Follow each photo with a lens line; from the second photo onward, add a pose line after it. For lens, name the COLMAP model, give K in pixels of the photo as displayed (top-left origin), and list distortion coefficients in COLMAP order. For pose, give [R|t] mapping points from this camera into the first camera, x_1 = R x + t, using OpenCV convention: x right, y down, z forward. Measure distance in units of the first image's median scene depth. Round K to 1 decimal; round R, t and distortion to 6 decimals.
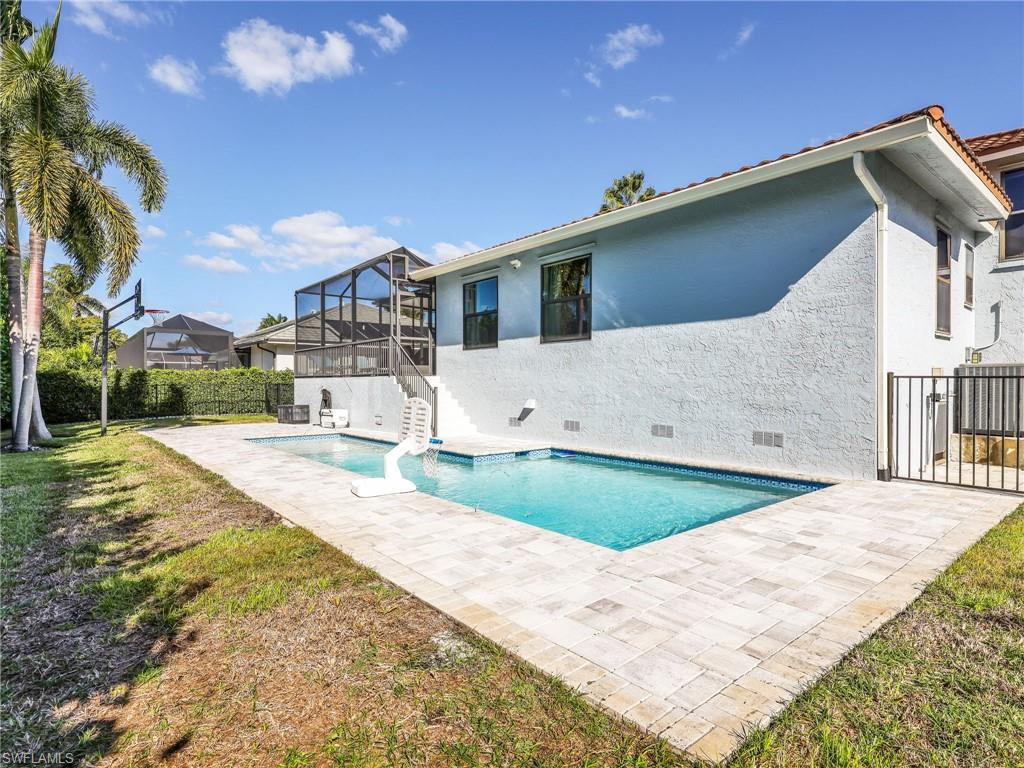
lens RADIAL K [[548.7, 0, 512.4], [0, 548.7, 388.2], [0, 0, 1]] dist [-0.007126, 0.002240]
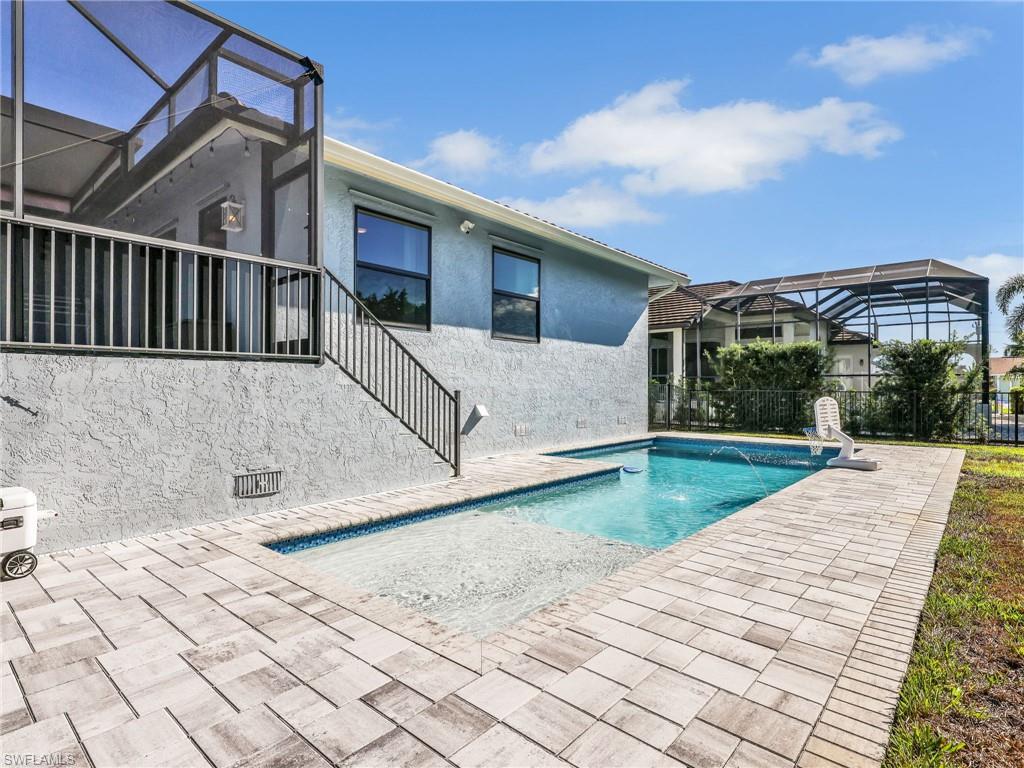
lens RADIAL K [[548.7, 0, 508.0], [0, 548.7, 384.6], [0, 0, 1]] dist [-0.007126, 0.002240]
pose [[-0.144244, -0.005296, 0.989528, -0.830902], [-0.008471, 0.999956, 0.004117, -0.015308], [-0.989506, -0.007788, -0.144282, 1.152709]]
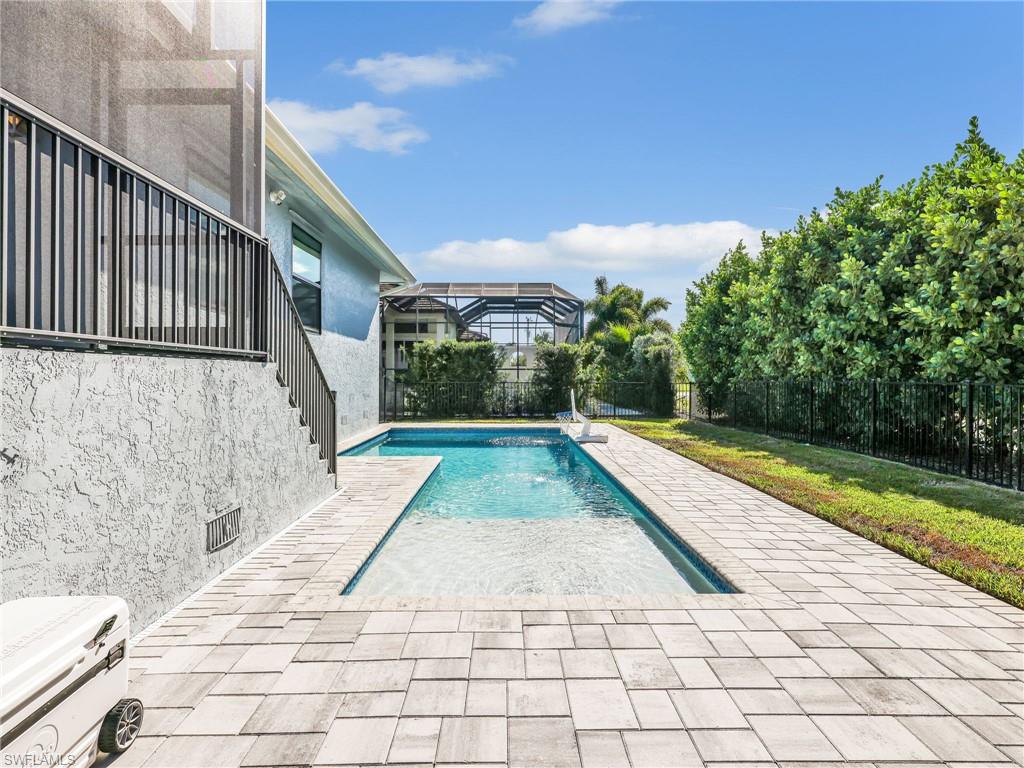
lens RADIAL K [[548.7, 0, 511.8], [0, 548.7, 378.4], [0, 0, 1]] dist [-0.007126, 0.002240]
pose [[-0.773829, -0.014203, 0.633235, -0.687202], [-0.013242, 0.999893, 0.006245, -0.024098], [-0.633256, -0.003553, -0.773934, 1.446555]]
